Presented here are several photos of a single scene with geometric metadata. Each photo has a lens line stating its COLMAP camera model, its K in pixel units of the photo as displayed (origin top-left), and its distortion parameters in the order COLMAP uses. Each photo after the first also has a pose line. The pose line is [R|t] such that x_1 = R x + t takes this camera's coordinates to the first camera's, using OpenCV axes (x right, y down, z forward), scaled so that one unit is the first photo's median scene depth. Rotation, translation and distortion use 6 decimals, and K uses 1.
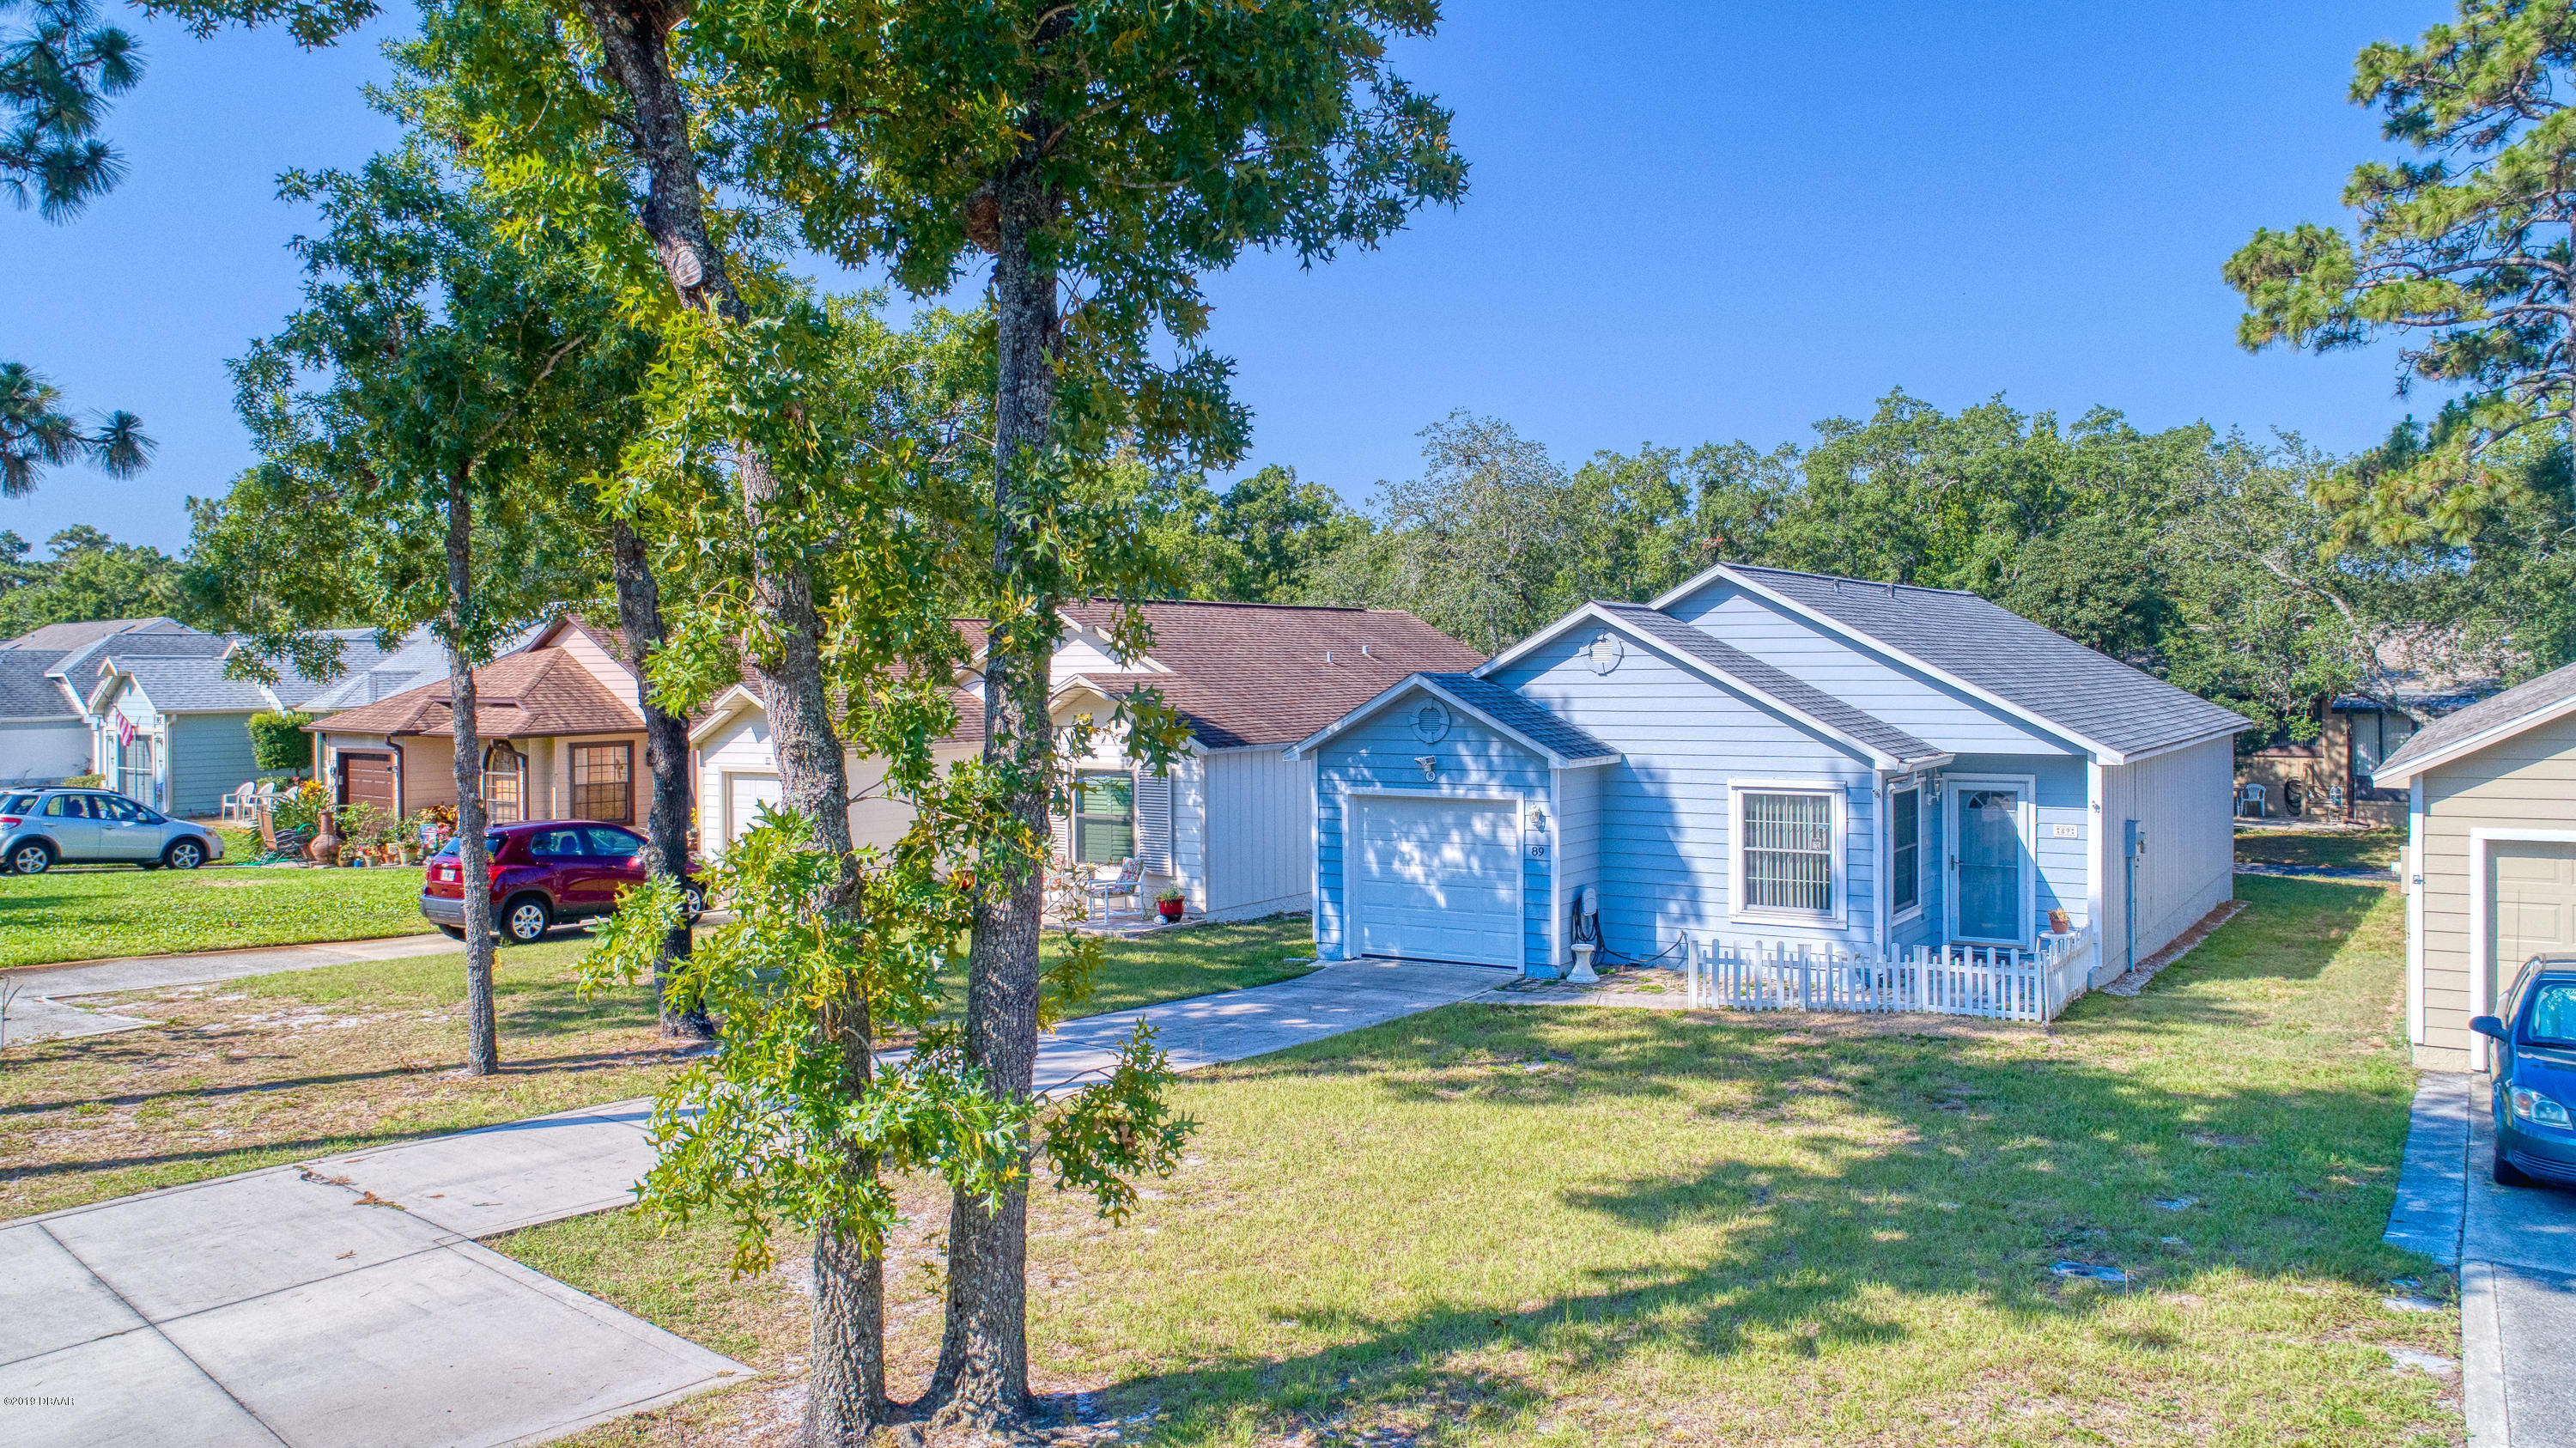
lens RADIAL K [[1765.7, 0, 1293.0], [0, 1765.7, 659.4], [0, 0, 1]] dist [-0.002672, 0.002636]
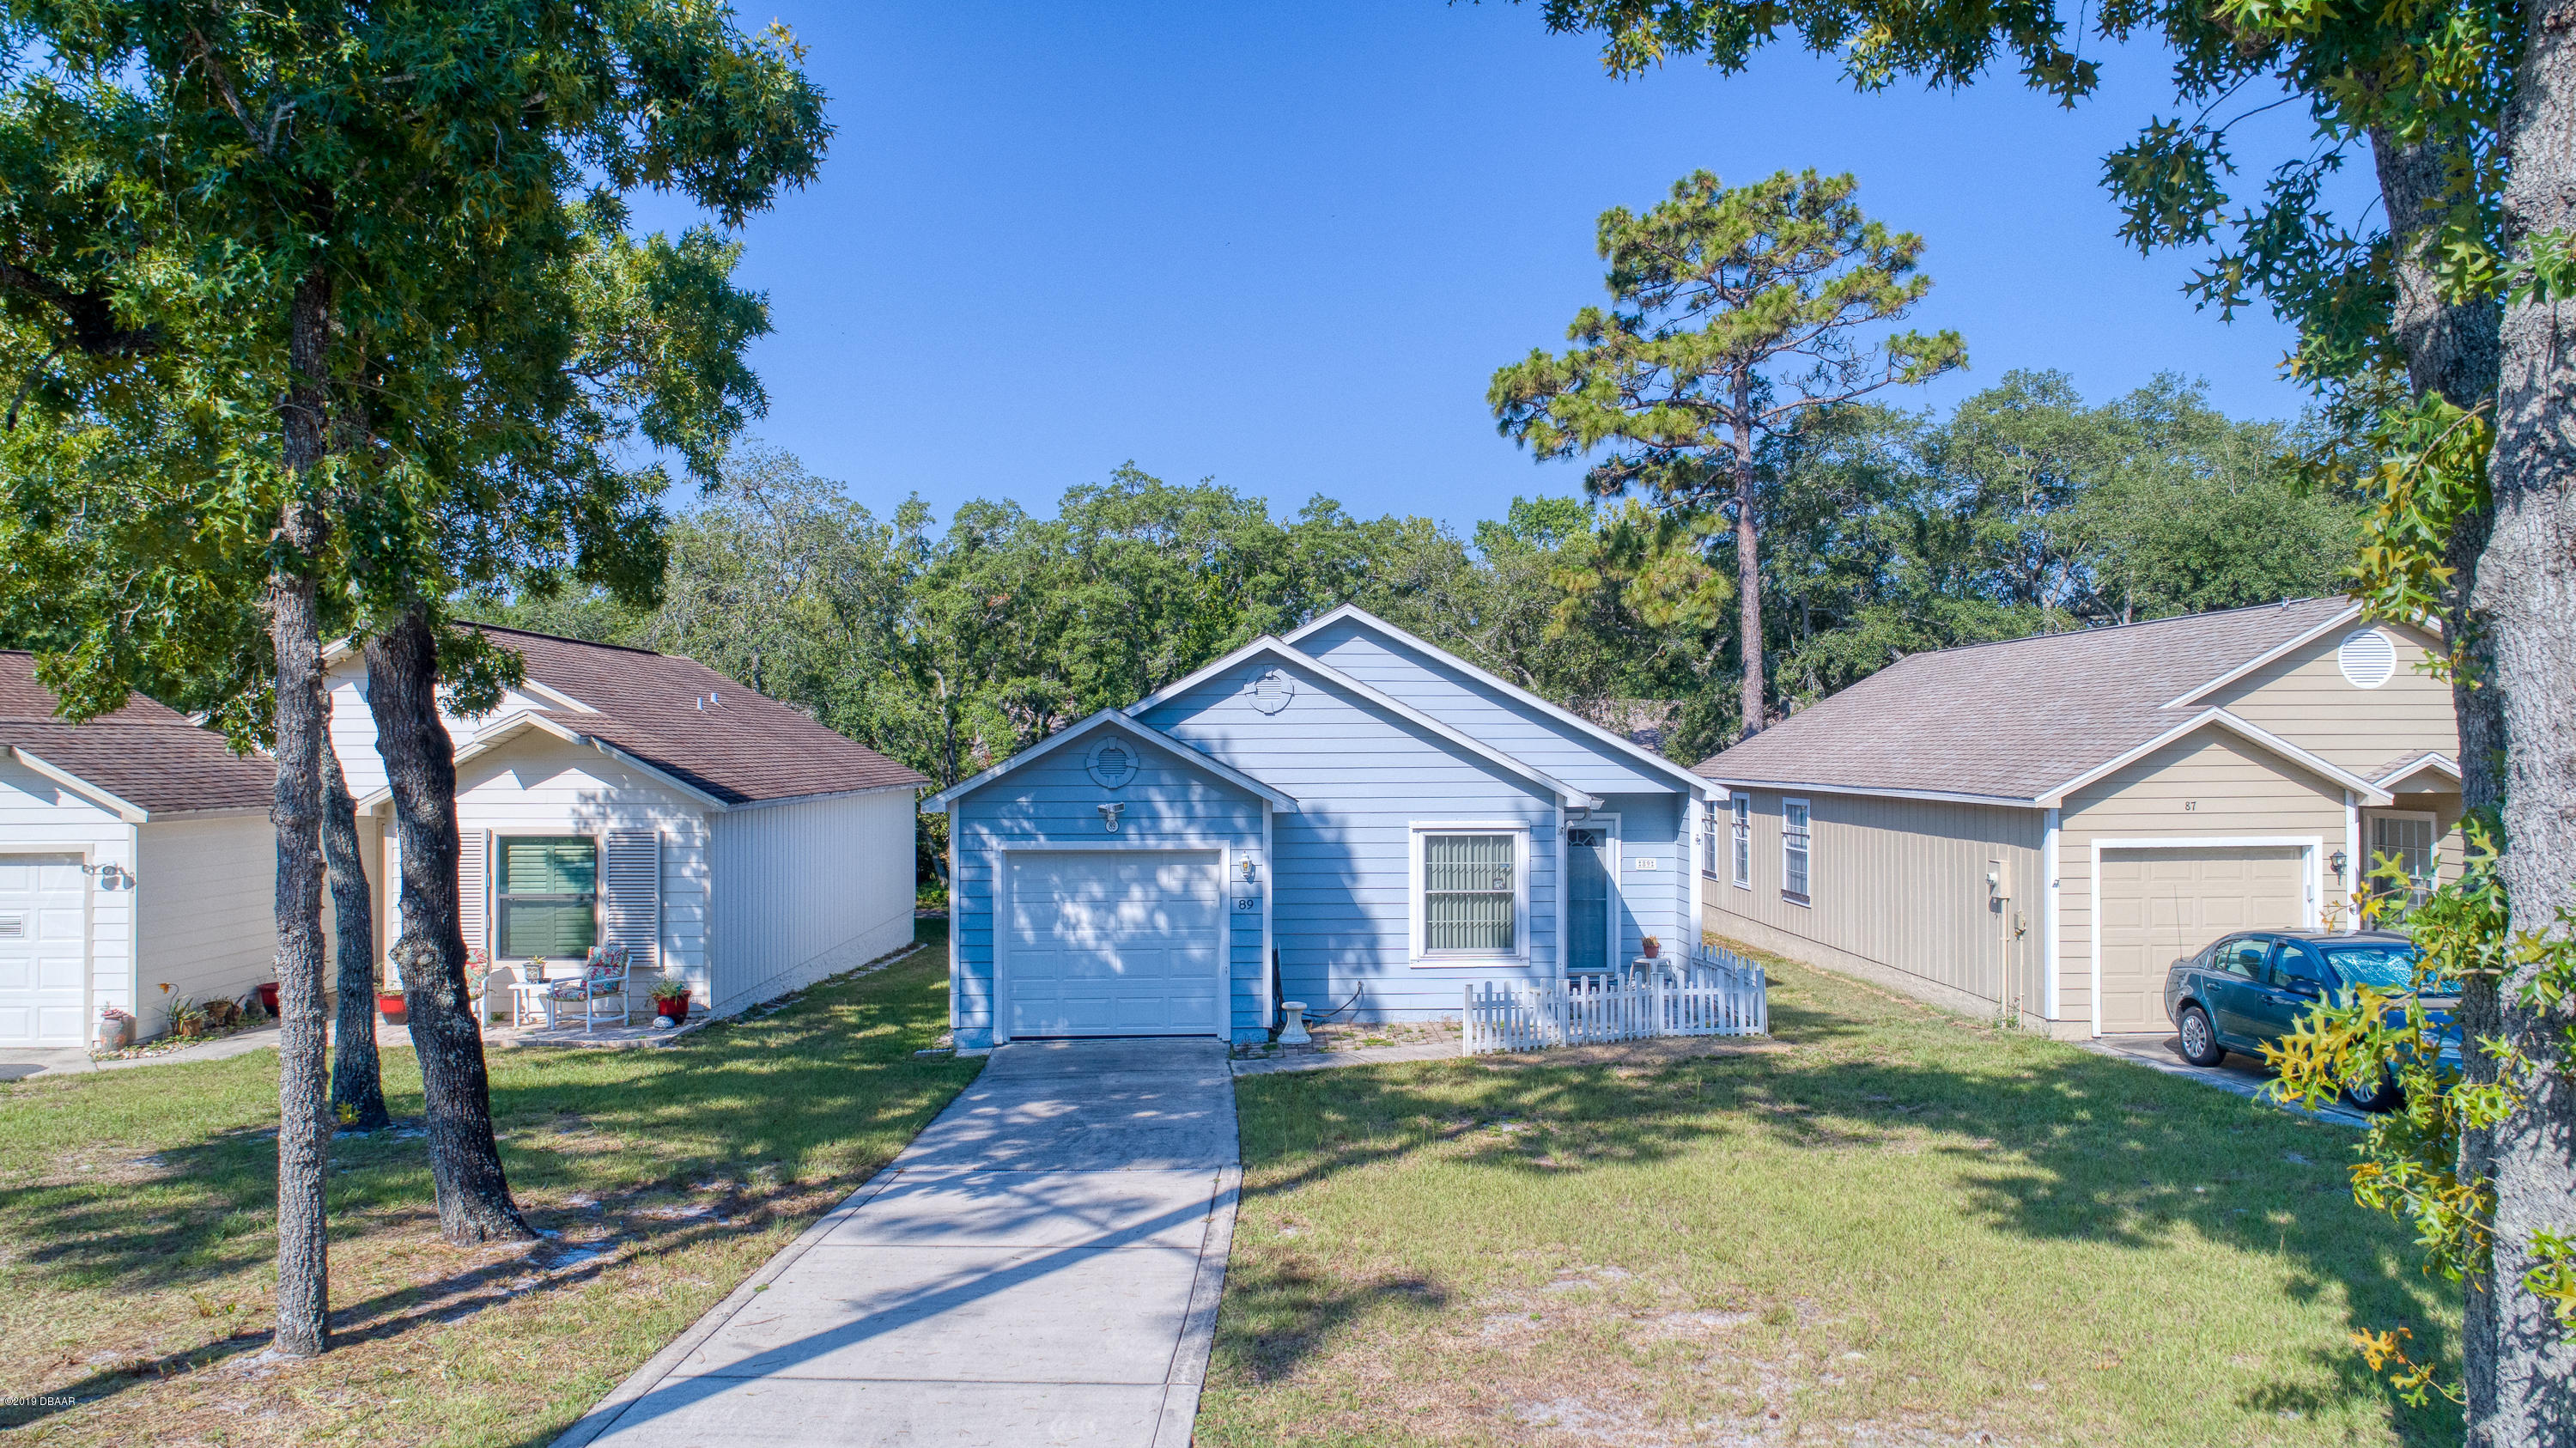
lens RADIAL K [[1744.2, 0, 1288.0], [0, 1744.2, 724.0], [0, 0, 1]] dist [-0.008434, 0.004659]
pose [[0.824281, 0.013735, 0.566014, -0.349296], [-0.007822, 0.999887, -0.012873, 0.026268], [-0.566126, 0.006184, 0.824295, 0.236393]]
